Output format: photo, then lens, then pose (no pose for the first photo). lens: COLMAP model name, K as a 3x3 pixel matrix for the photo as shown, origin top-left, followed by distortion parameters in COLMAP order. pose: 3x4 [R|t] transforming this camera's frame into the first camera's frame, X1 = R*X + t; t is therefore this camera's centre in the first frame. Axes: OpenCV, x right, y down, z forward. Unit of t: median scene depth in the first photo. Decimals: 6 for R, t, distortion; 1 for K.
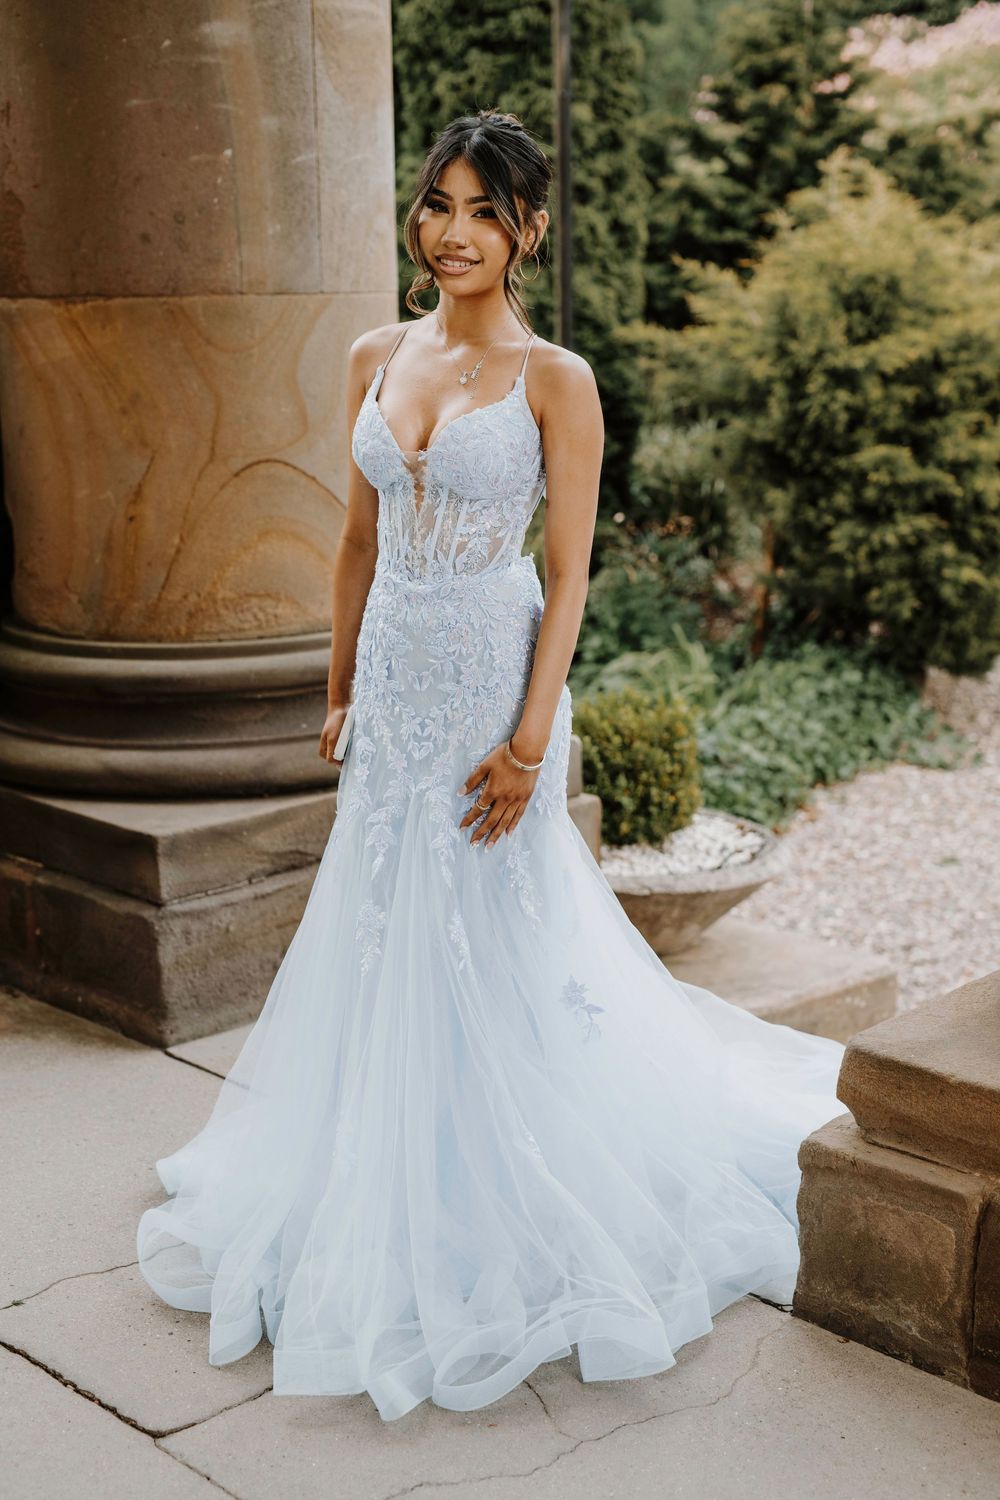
lens RADIAL K [[2041.9, 0, 500.0], [0, 2041.9, 750.0], [0, 0, 1]] dist [0.012457, 0.021220]
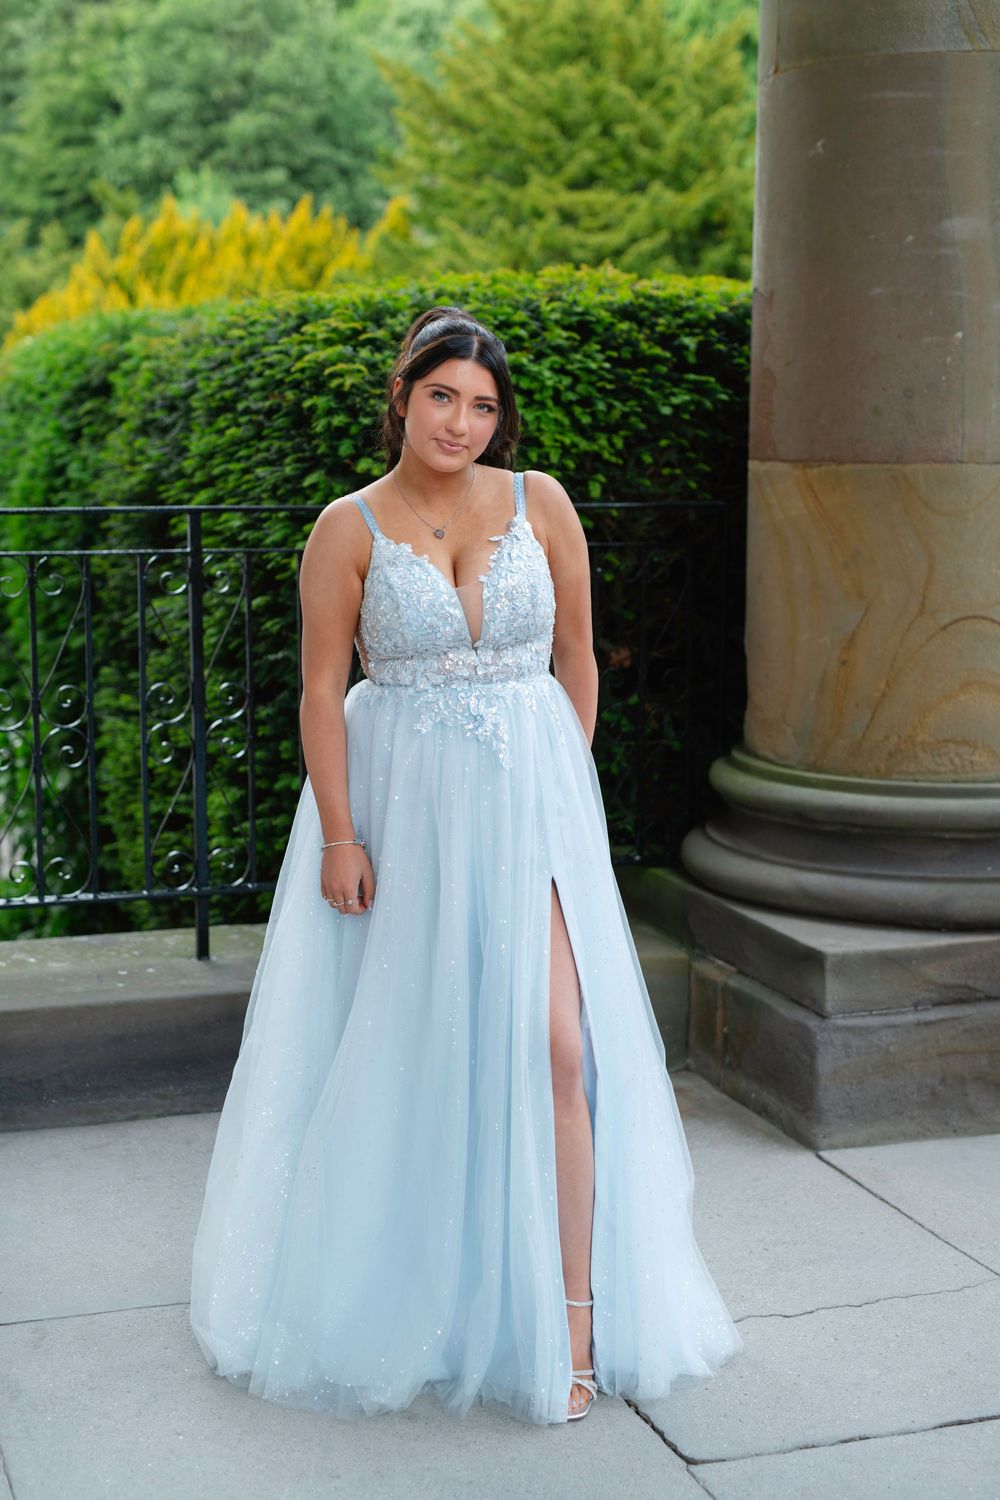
lens RADIAL K [[2041.9, 0, 500.0], [0, 2041.9, 750.0], [0, 0, 1]] dist [0.012457, 0.021220]
pose [[0.912063, 0.082285, -0.401708, 0.096177], [-0.109825, 0.992887, -0.045973, 0.003704], [0.395068, 0.086048, 0.914613, -0.069377]]
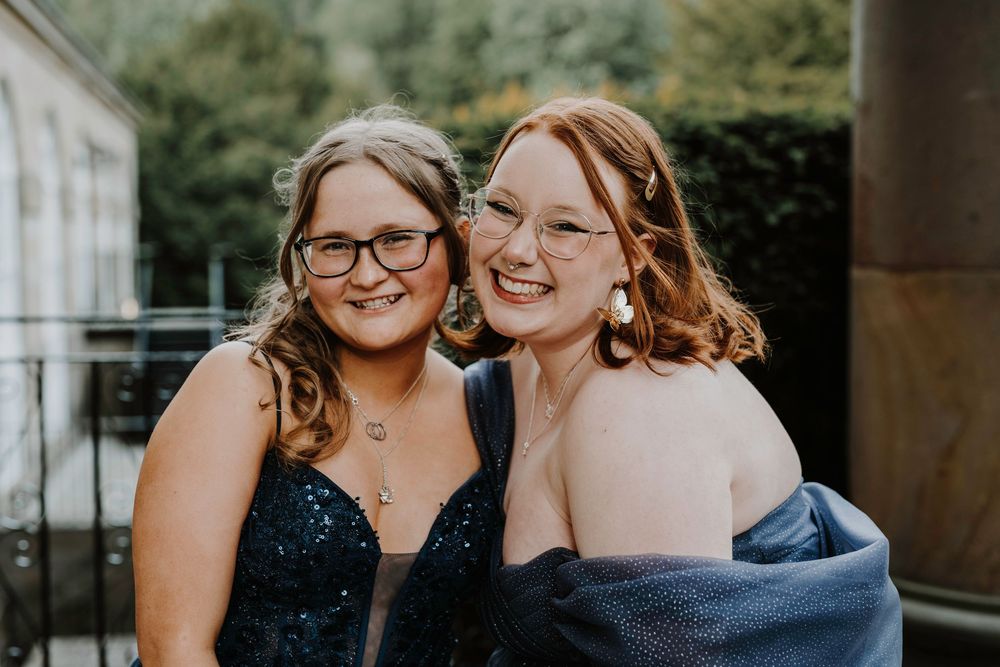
lens RADIAL K [[1361.3, 0, 500.0], [0, 1361.3, 333.5], [0, 0, 1]] dist [0.012457, 0.021220]
pose [[0.813332, 0.058384, -0.578863, 0.039865], [-0.149470, 0.982525, -0.110917, -0.072943], [0.562272, 0.176735, 0.807846, 0.288805]]
